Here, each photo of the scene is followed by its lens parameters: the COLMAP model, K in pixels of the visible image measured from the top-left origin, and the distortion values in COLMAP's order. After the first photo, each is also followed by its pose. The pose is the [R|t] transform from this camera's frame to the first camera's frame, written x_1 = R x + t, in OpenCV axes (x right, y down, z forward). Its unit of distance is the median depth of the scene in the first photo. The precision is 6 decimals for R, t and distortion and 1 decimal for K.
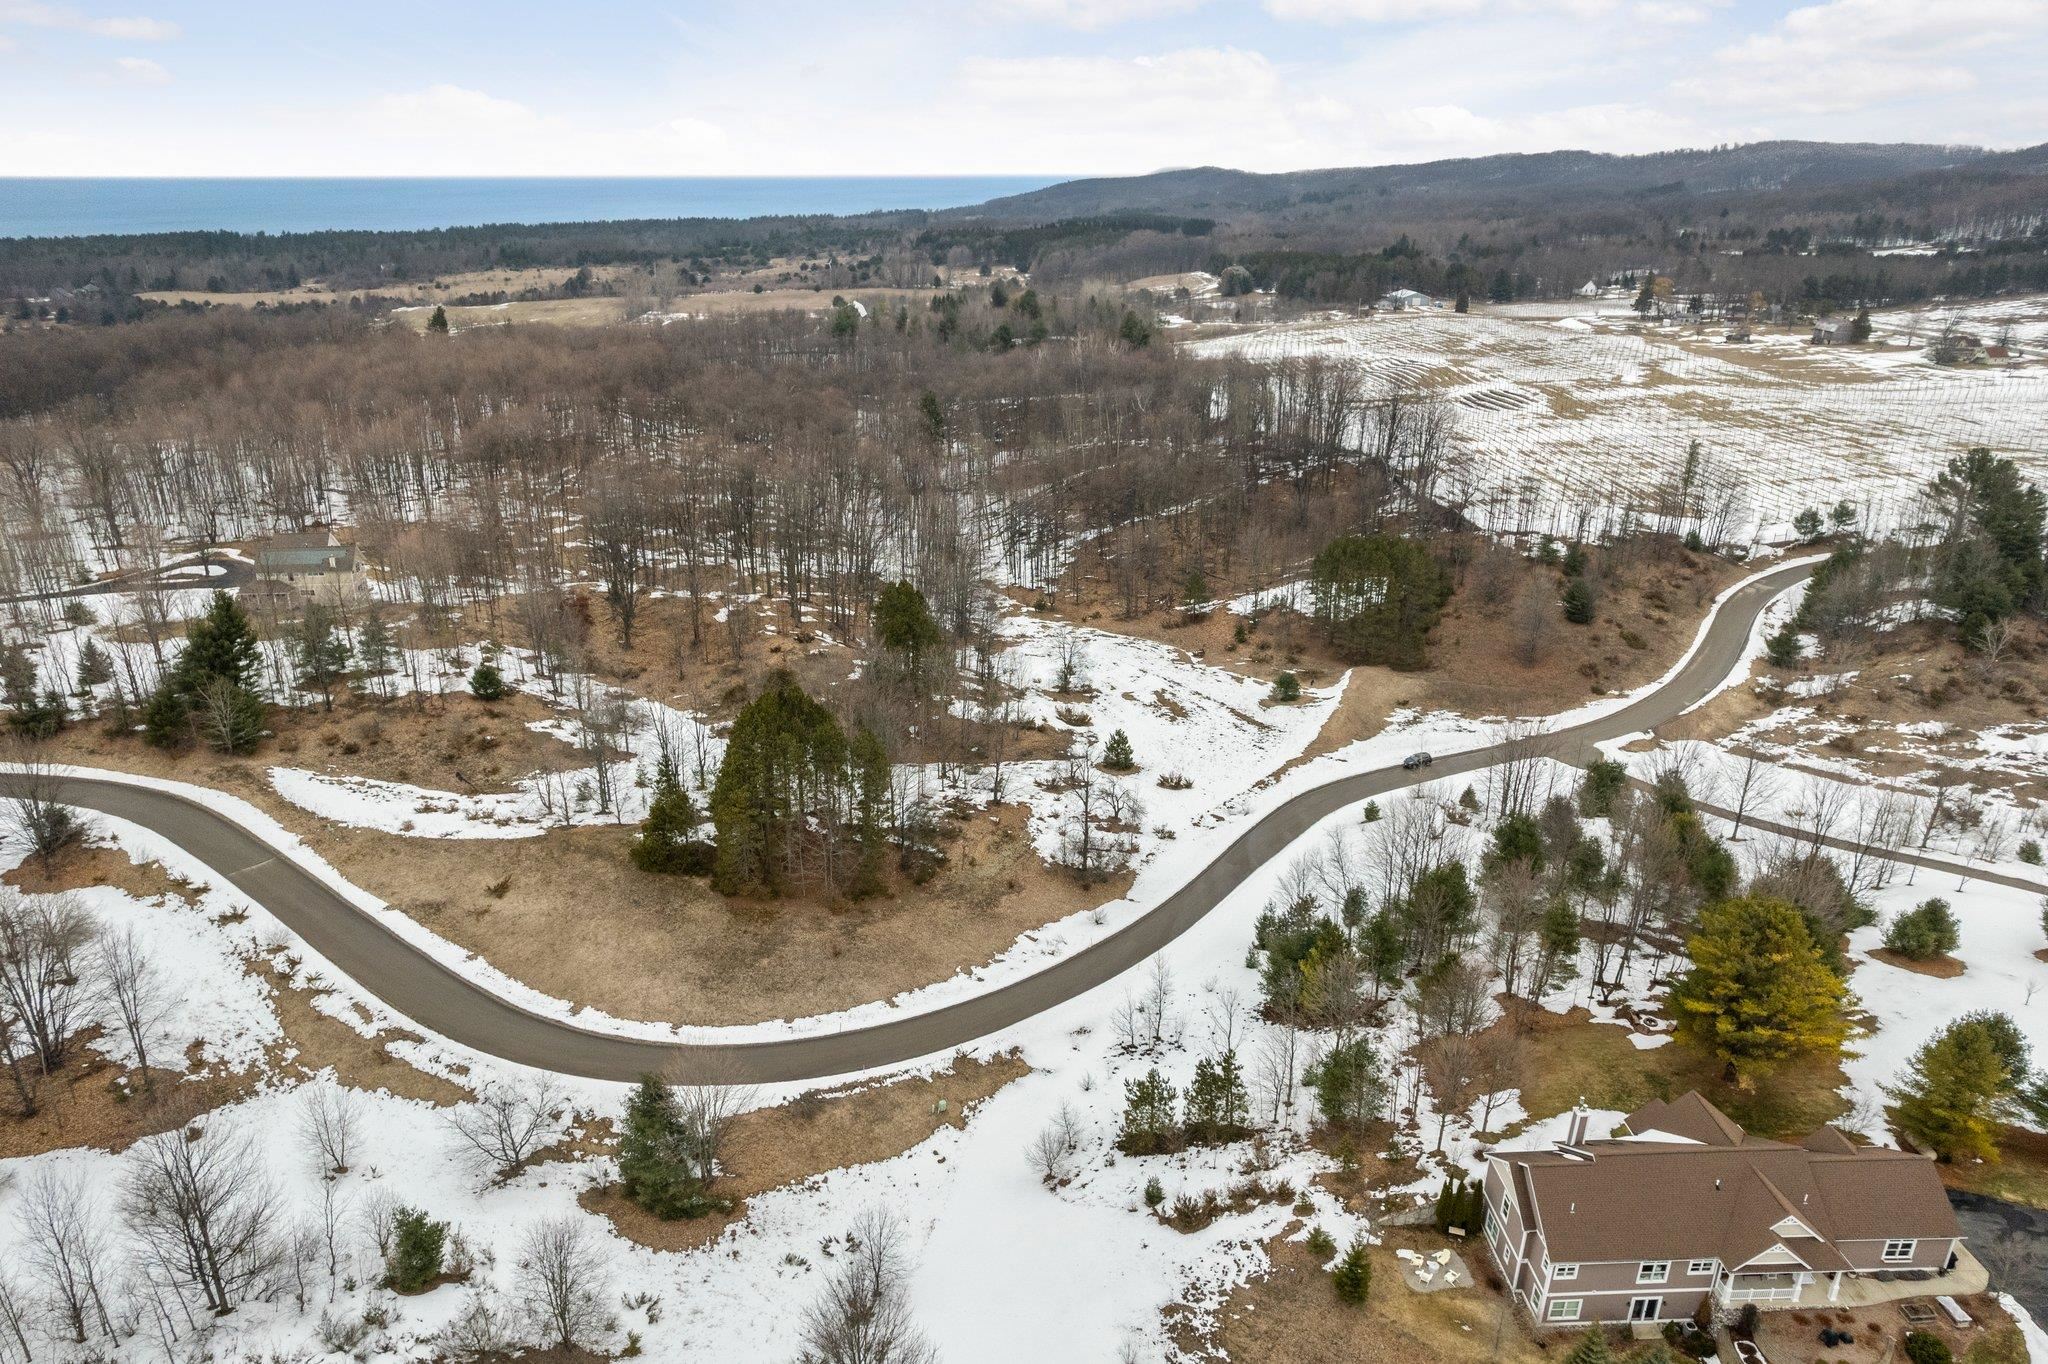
lens RADIAL K [[1325.1, 0, 1024.0], [0, 1325.1, 682.0], [0, 0, 1]] dist [-0.087822, 0.082232]
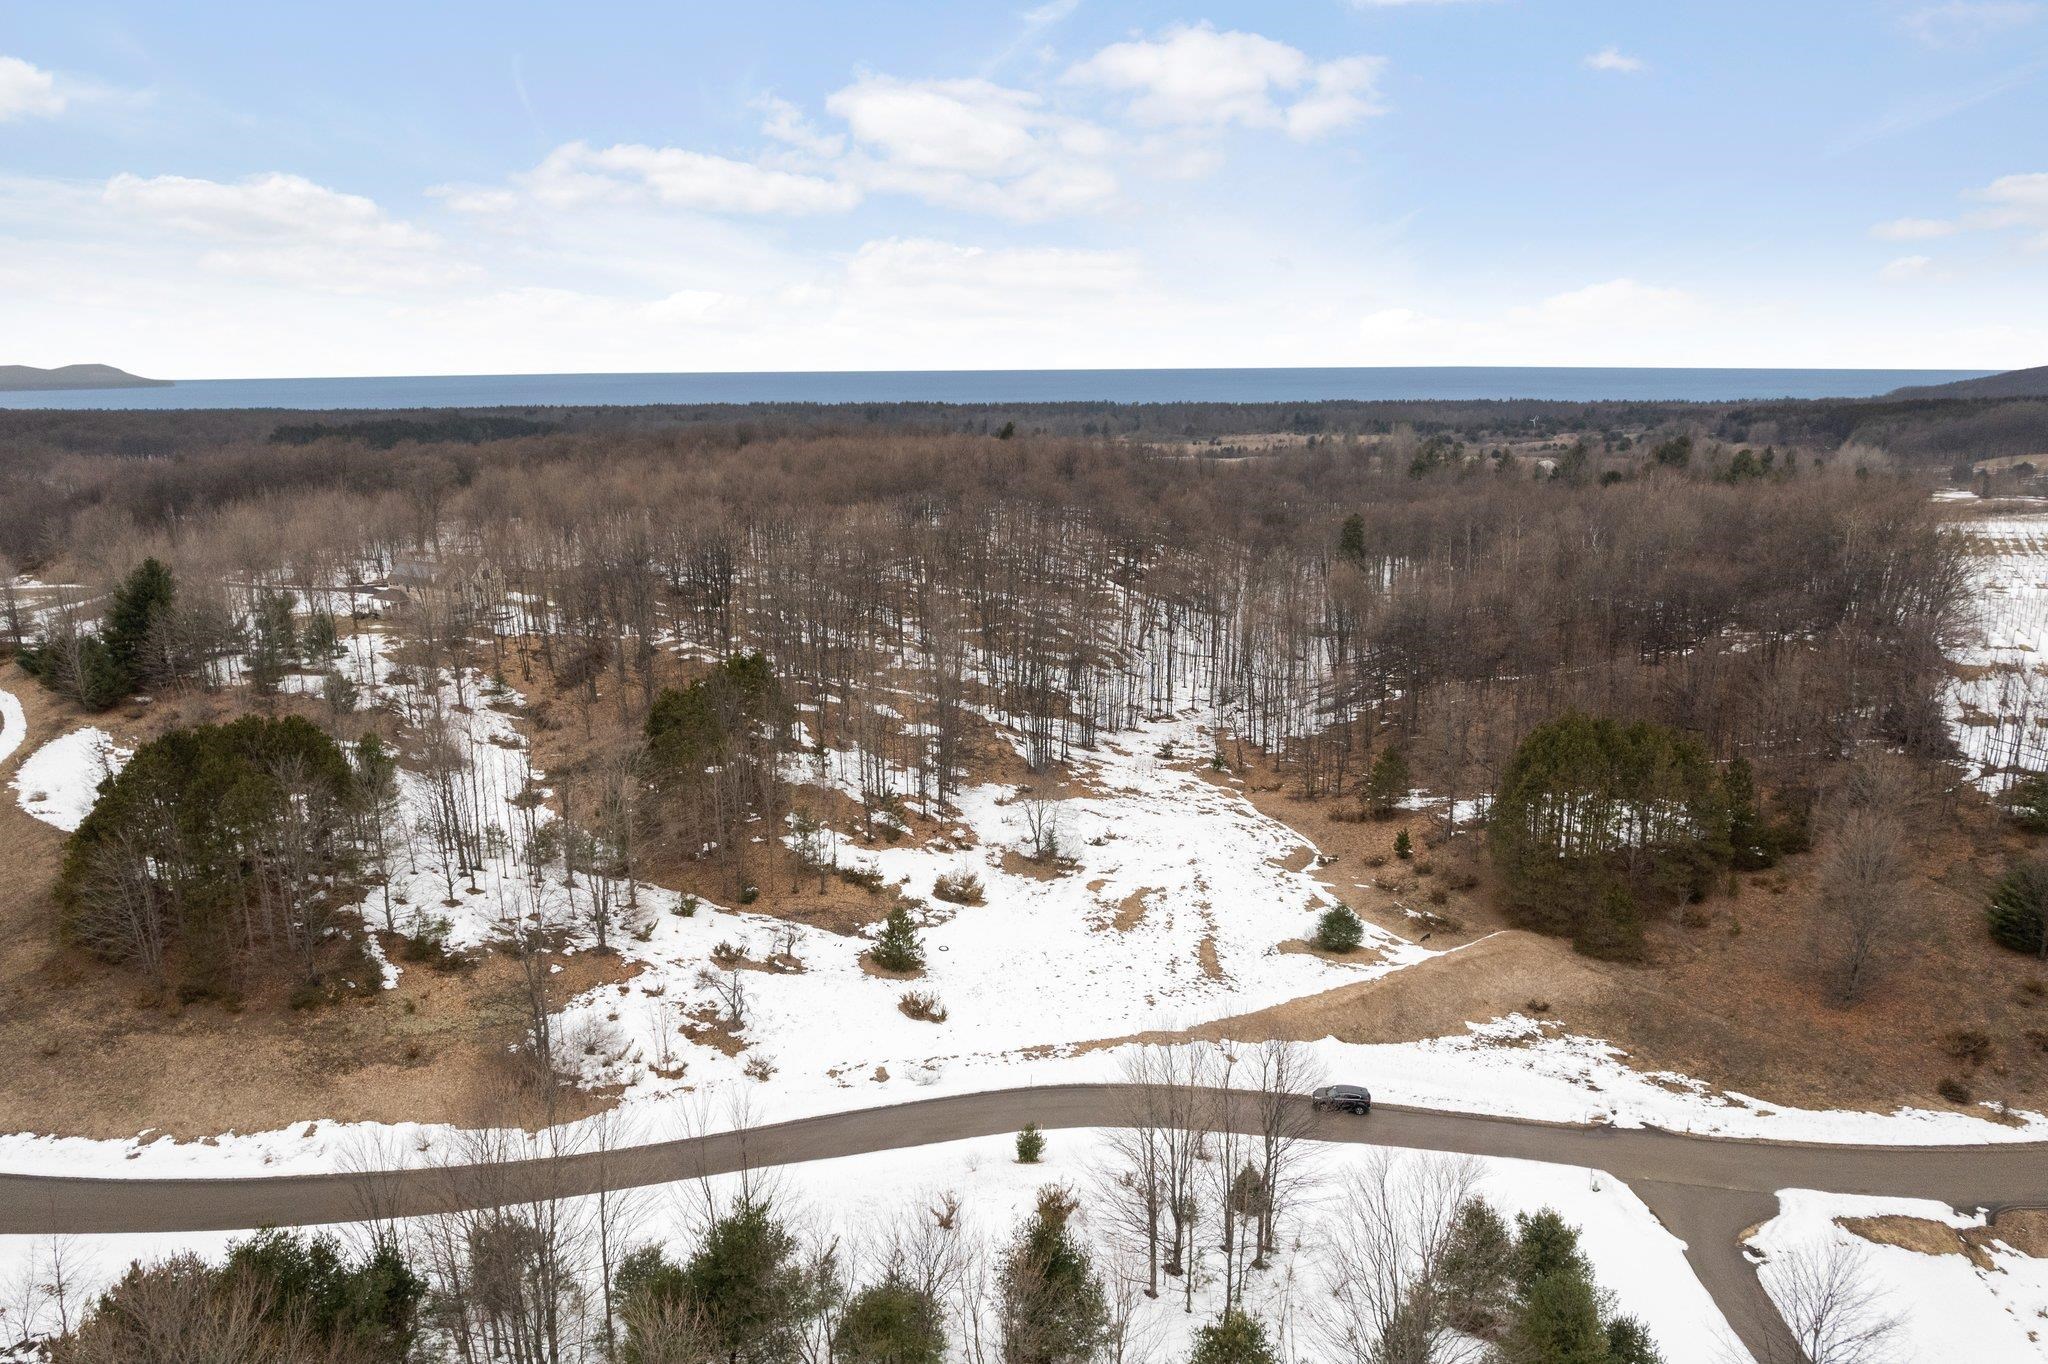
lens RADIAL K [[1325.1, 0, 1024.0], [0, 1325.1, 682.0], [0, 0, 1]] dist [-0.087822, 0.082232]
pose [[0.804242, 0.129954, -0.579920, 0.463965], [-0.205999, 0.976262, -0.066913, -0.040542], [0.557458, 0.173277, 0.811921, 0.458278]]
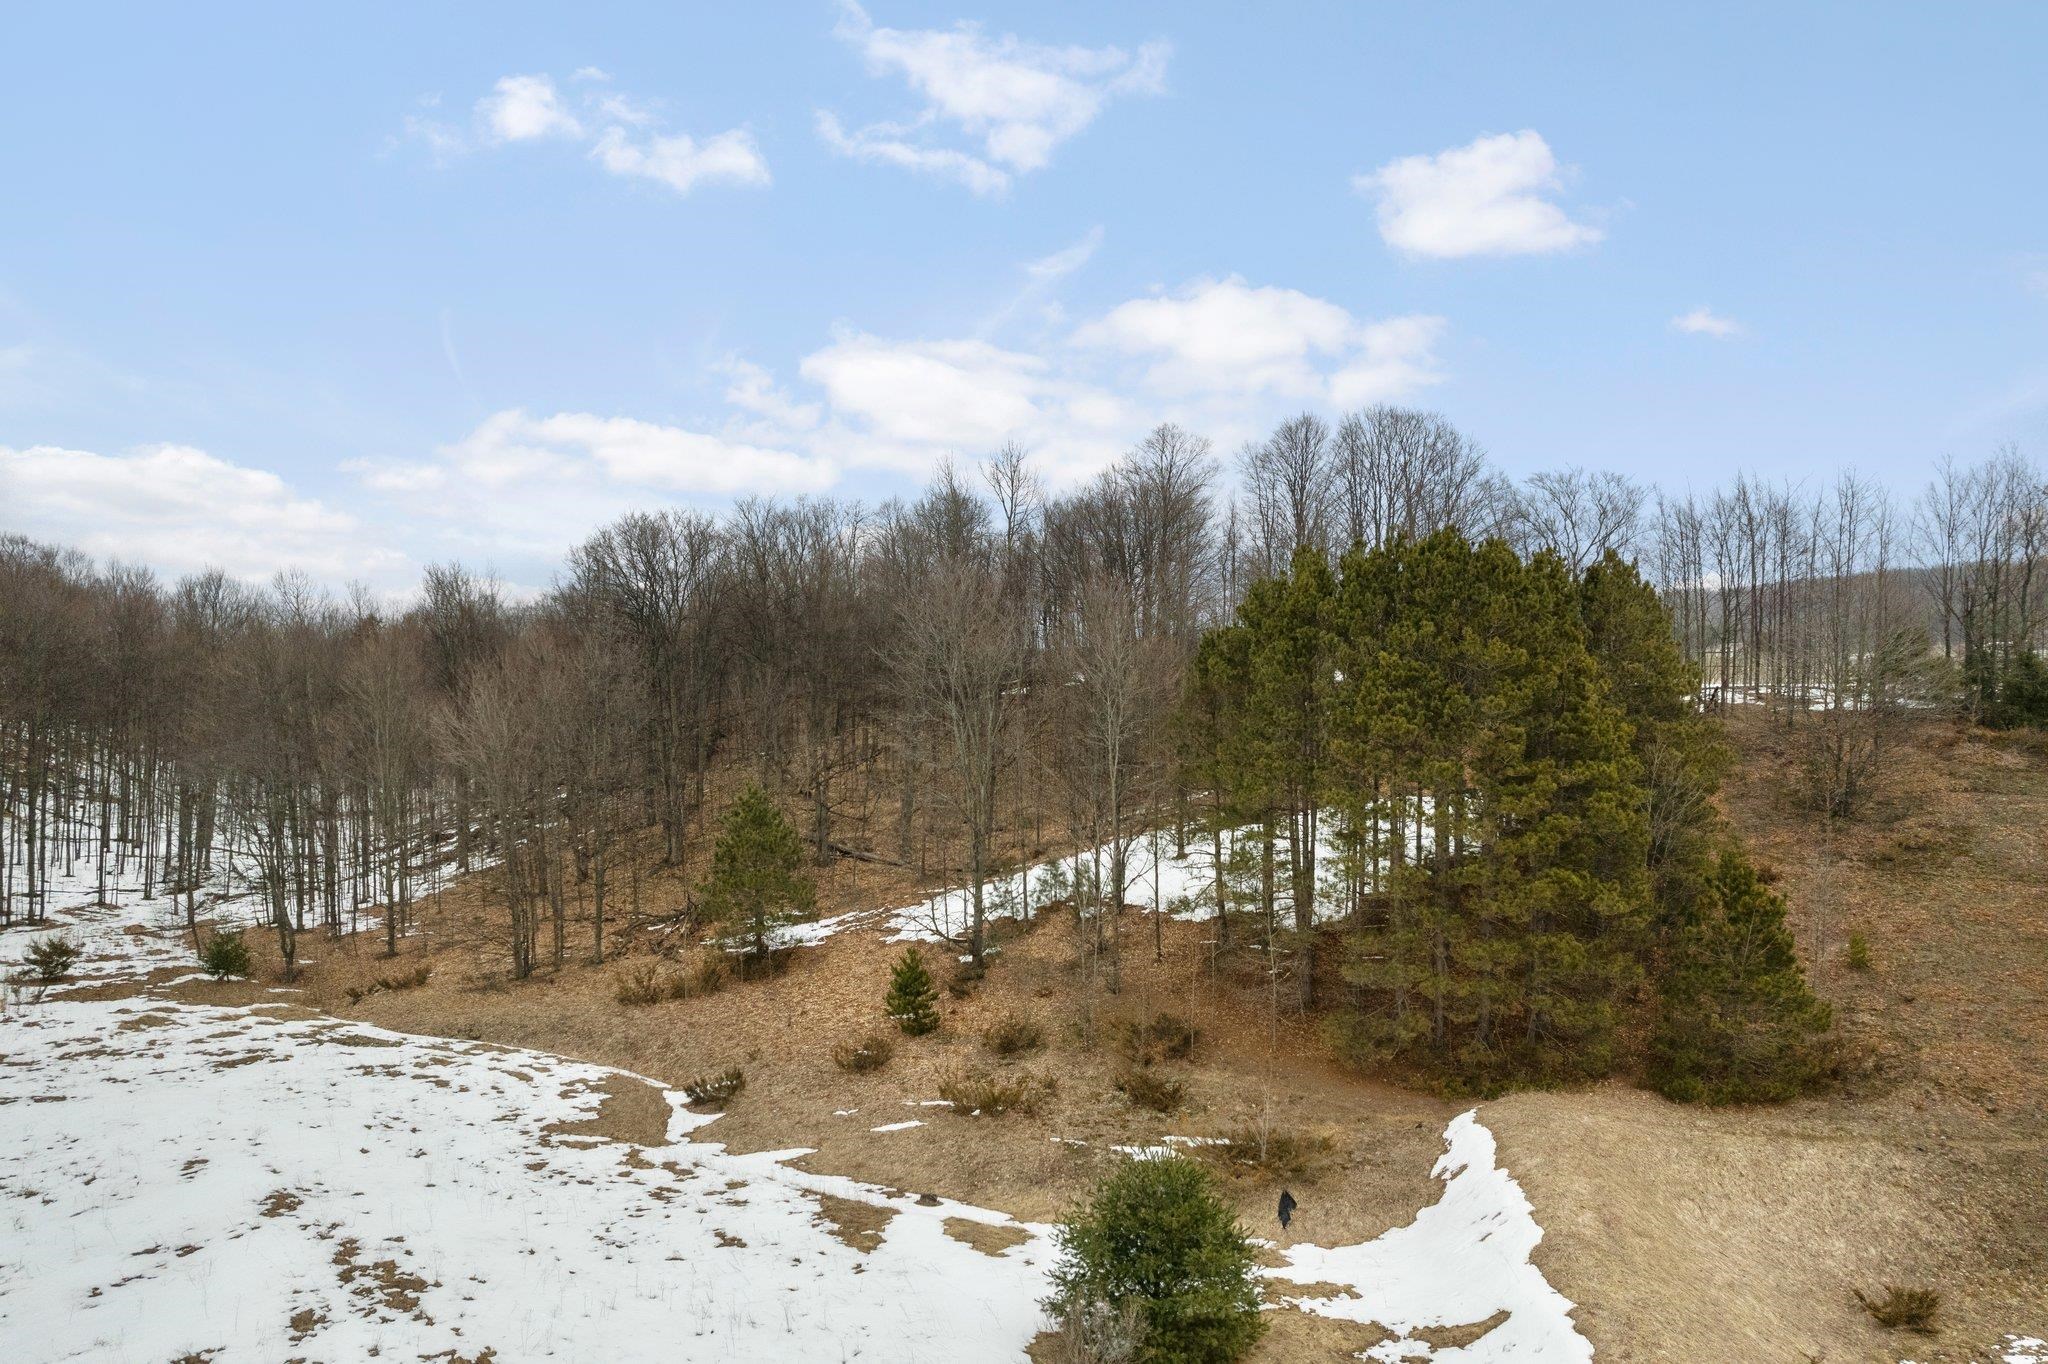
lens RADIAL K [[1325.1, 0, 1024.0], [0, 1325.1, 682.0], [0, 0, 1]] dist [-0.087822, 0.082232]
pose [[0.987244, -0.010241, 0.158886, 0.182643], [0.066029, 0.934402, -0.350048, -0.007447], [-0.144879, 0.356074, 0.923158, 0.950449]]
